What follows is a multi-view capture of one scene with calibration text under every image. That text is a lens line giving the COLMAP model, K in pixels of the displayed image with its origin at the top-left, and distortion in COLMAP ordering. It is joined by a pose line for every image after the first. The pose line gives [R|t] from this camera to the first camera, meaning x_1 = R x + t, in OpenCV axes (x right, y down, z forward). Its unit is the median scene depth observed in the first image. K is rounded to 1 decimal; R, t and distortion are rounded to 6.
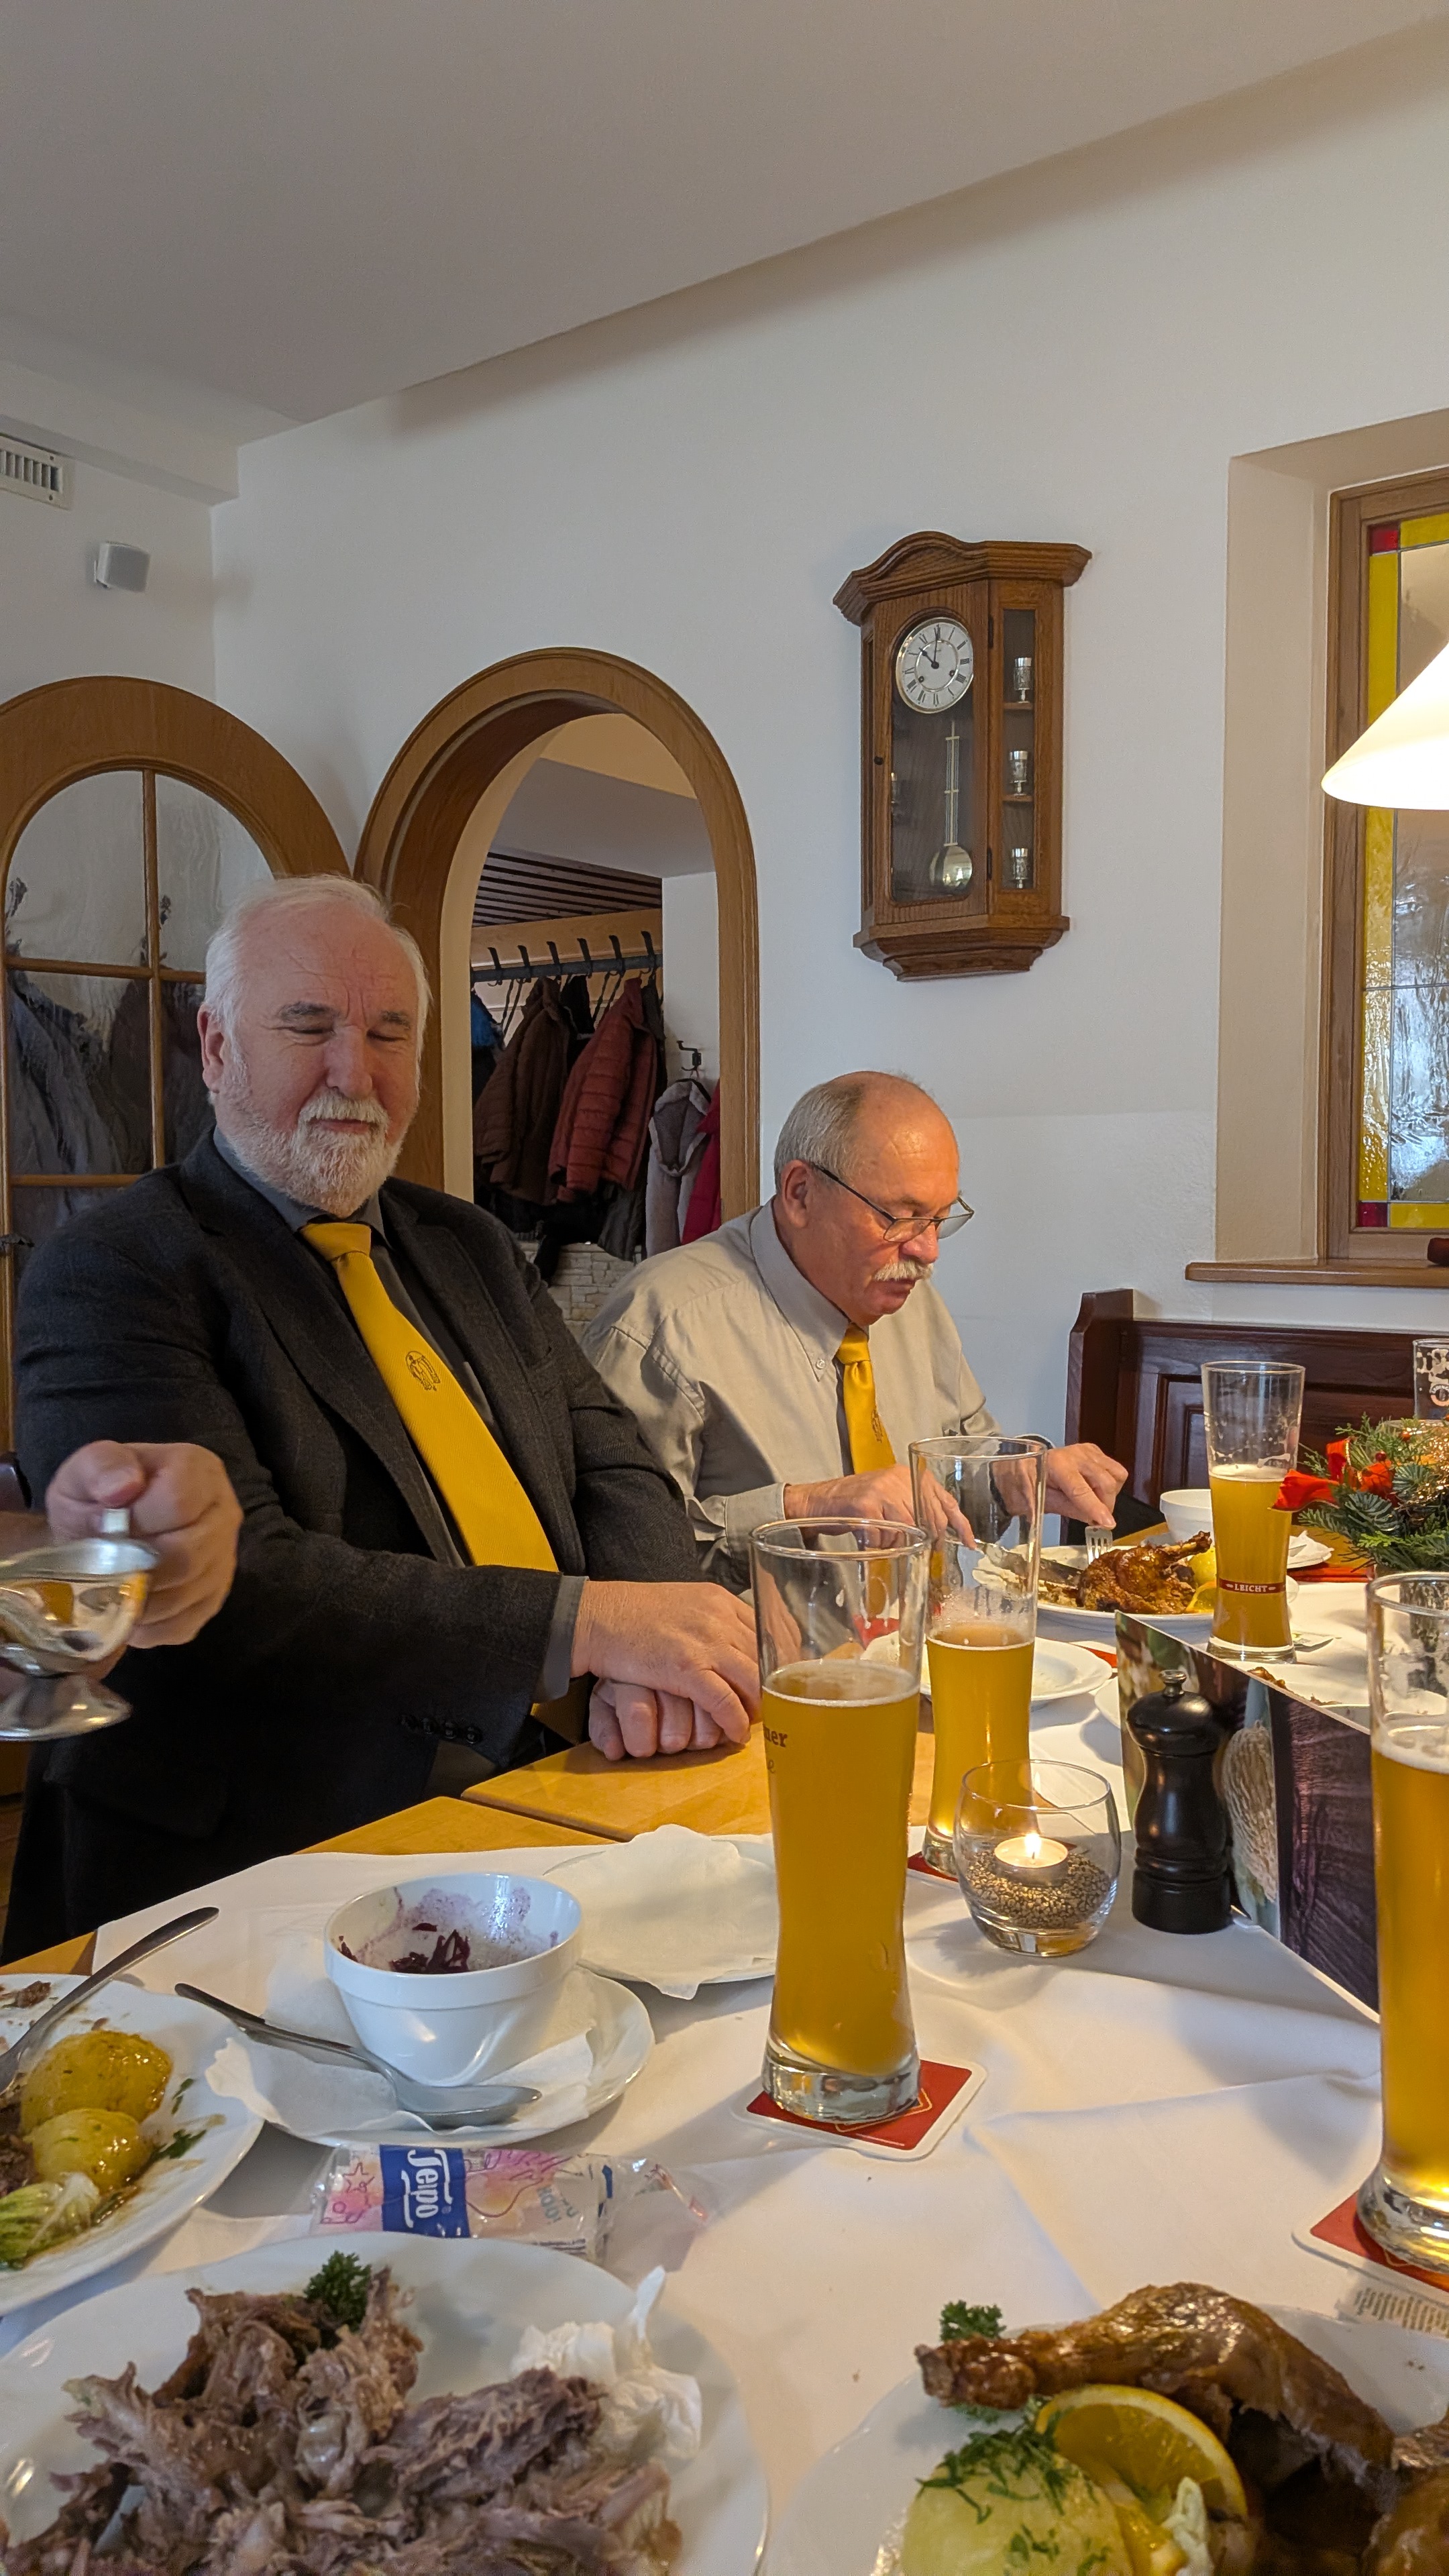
lens RADIAL K [[1819.8, 0, 822.7], [0, 1819.8, 1285.2], [0, 0, 1]] dist [0.080500, -0.125520]
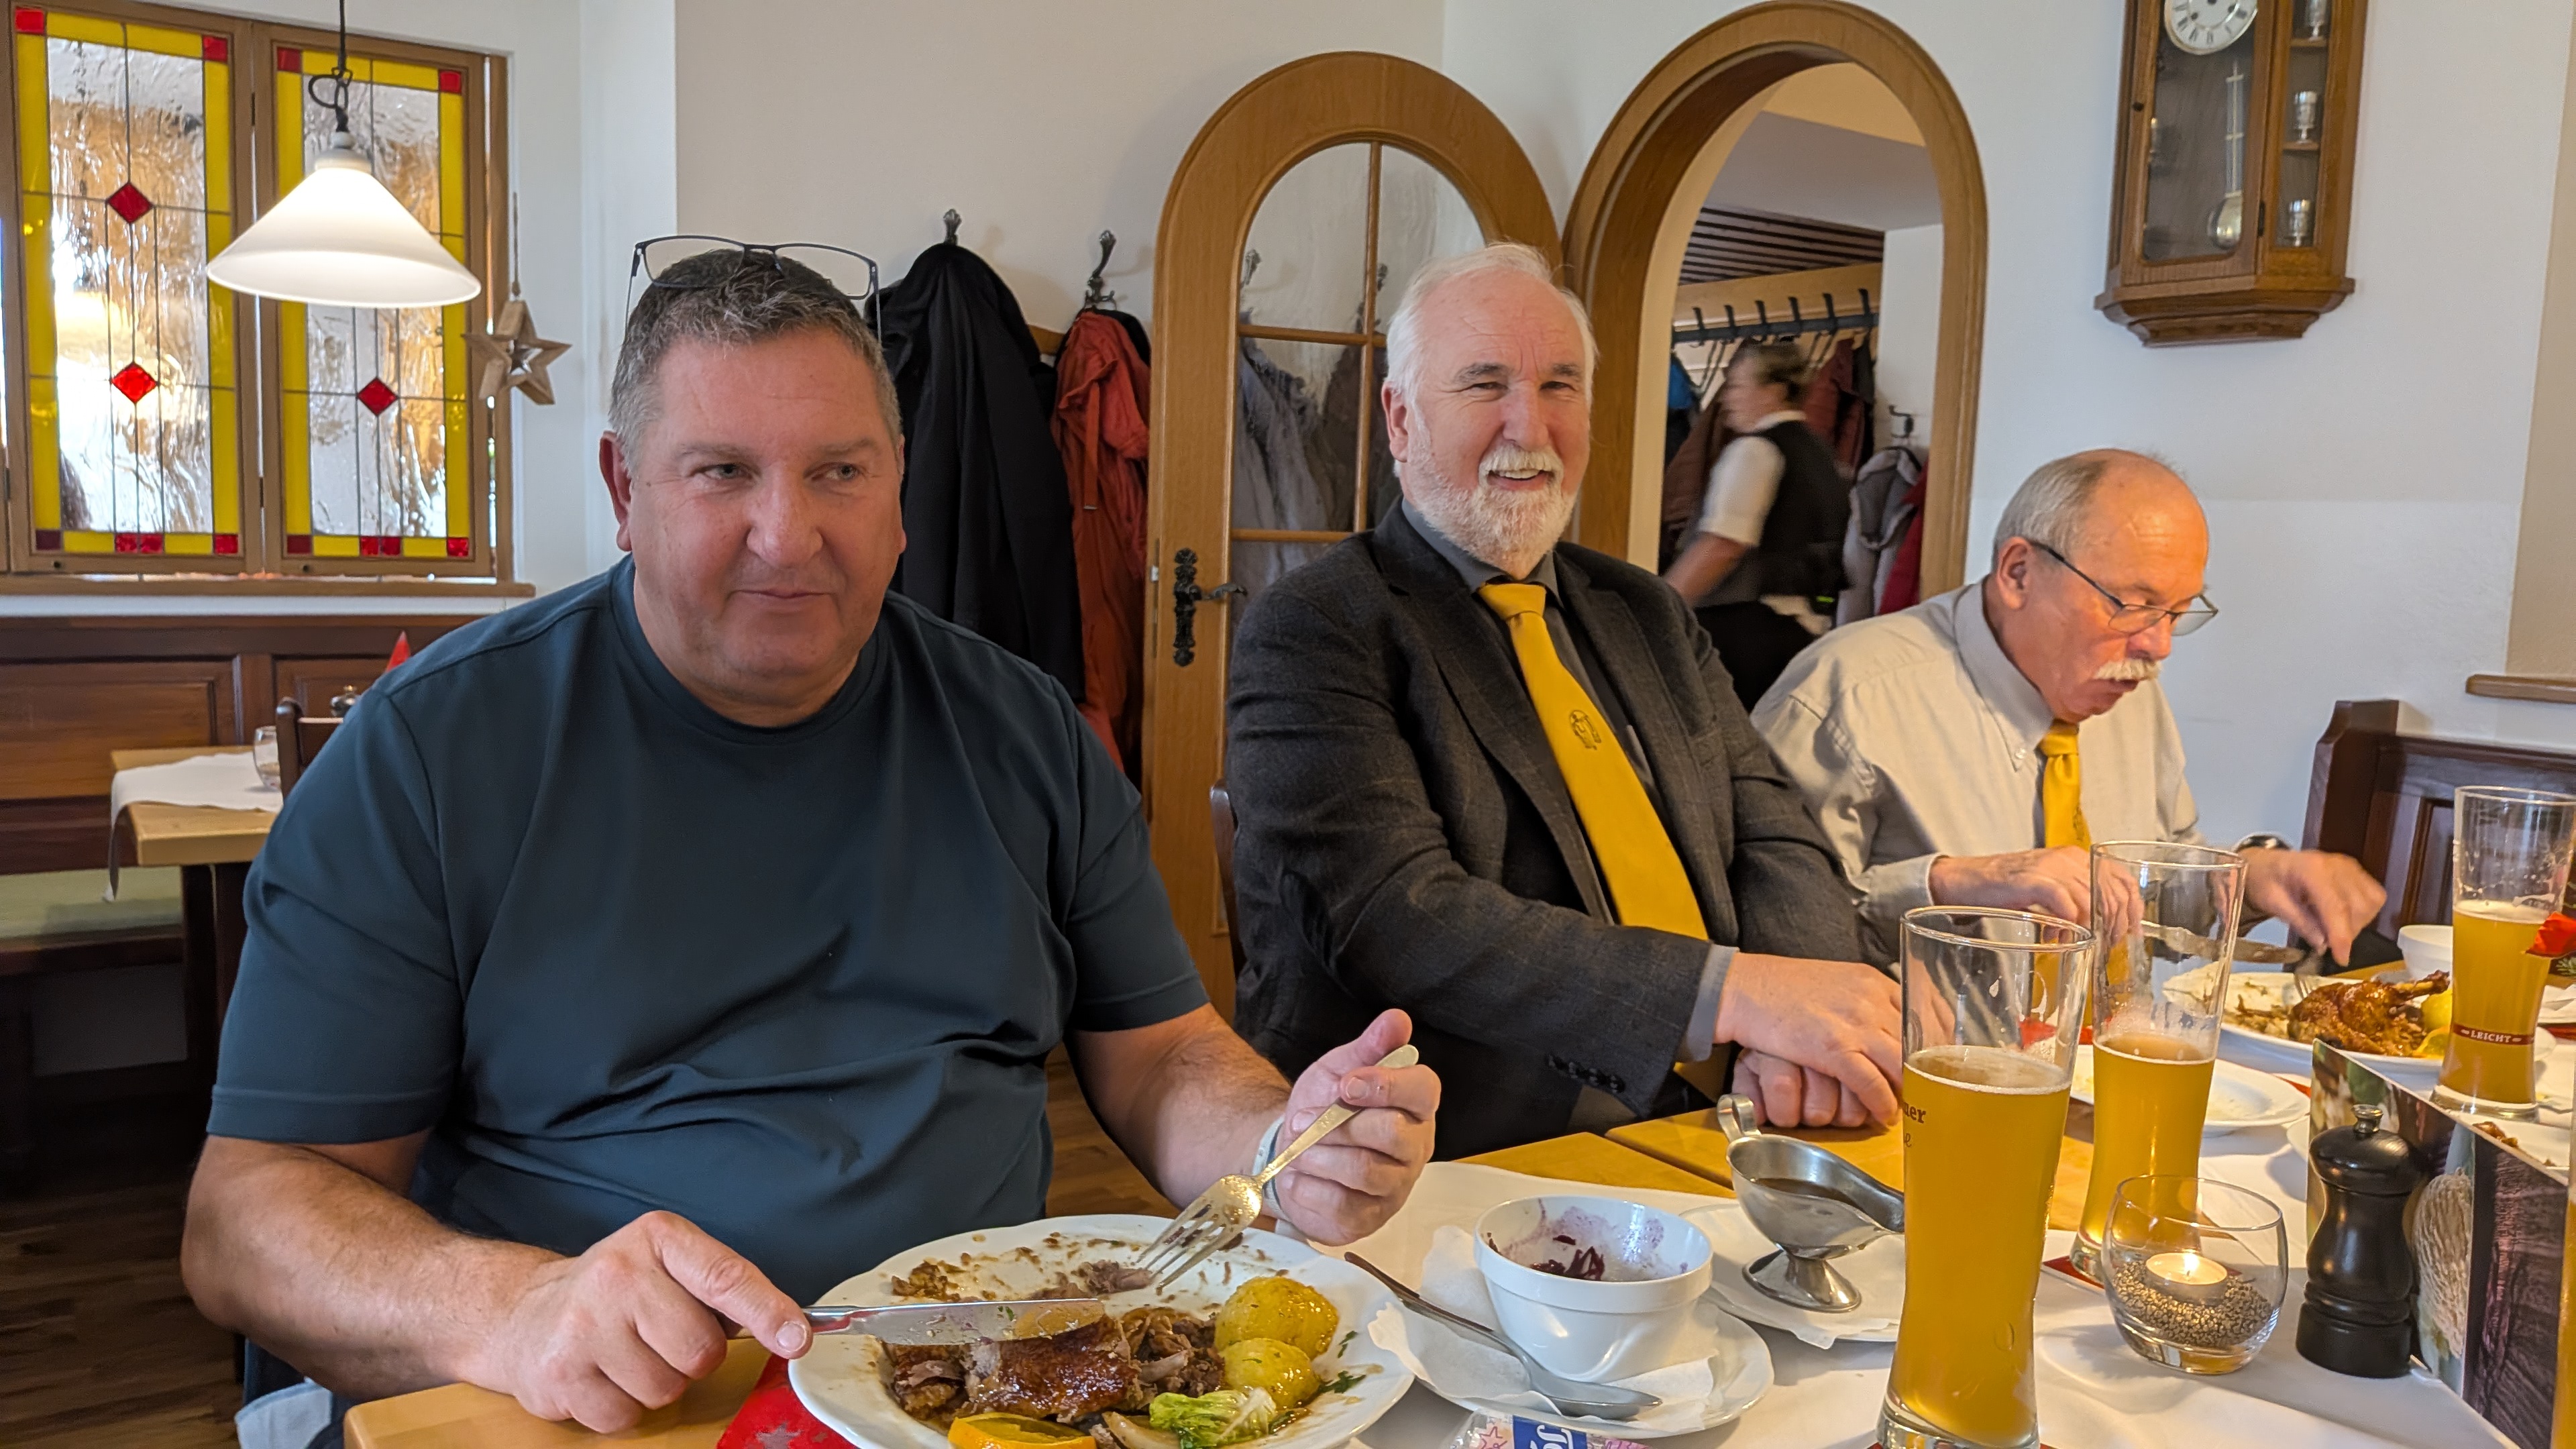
lens RADIAL K [[1905.7, 0, 1184.5], [0, 1905.7, 724.0], [0, 0, 1]] dist [0.076497, -0.101234]
pose [[0.907147, 0.071723, -0.414656, 0.029104], [-0.055358, 0.997144, 0.051369, -0.002123], [0.417156, -0.023644, 0.908527, -0.119840]]
